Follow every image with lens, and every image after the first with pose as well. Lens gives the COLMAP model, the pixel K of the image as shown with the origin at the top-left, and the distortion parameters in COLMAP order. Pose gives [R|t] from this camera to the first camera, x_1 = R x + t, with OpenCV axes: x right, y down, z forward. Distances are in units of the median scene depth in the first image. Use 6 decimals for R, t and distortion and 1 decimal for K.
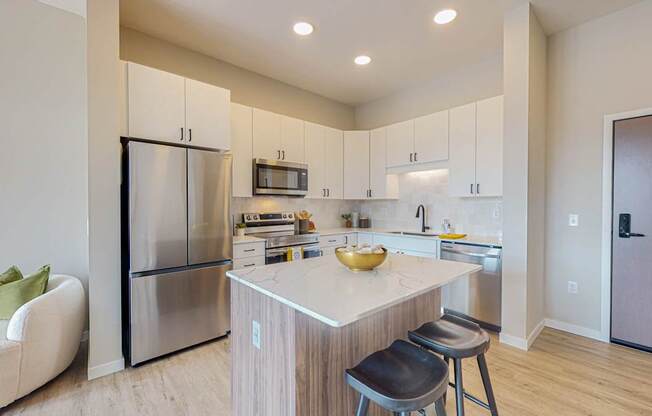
lens RADIAL K [[275.3, 0, 320.2], [0, 275.3, 208.6], [0, 0, 1]] dist [0.001609, -0.000012]
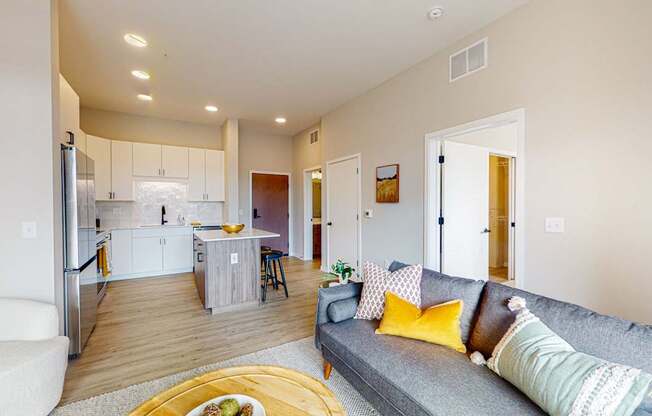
lens RADIAL K [[275.3, 0, 328.0], [0, 275.3, 207.5], [0, 0, 1]] dist [0.001609, -0.000012]
pose [[0.163994, -0.003681, 0.986454, -0.841769], [0.012640, 0.999919, 0.001630, 0.004752], [-0.986380, 0.012201, 0.164027, -0.074885]]
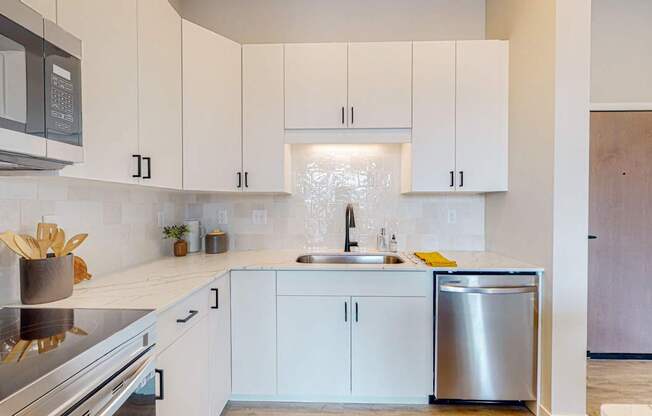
lens RADIAL K [[275.3, 0, 326.9], [0, 275.3, 208.9], [0, 0, 1]] dist [0.001609, -0.000012]
pose [[0.670090, -0.006783, 0.742249, -0.075353], [0.006786, 0.999972, 0.003012, -0.006247], [-0.742249, 0.003019, 0.670118, 0.611200]]
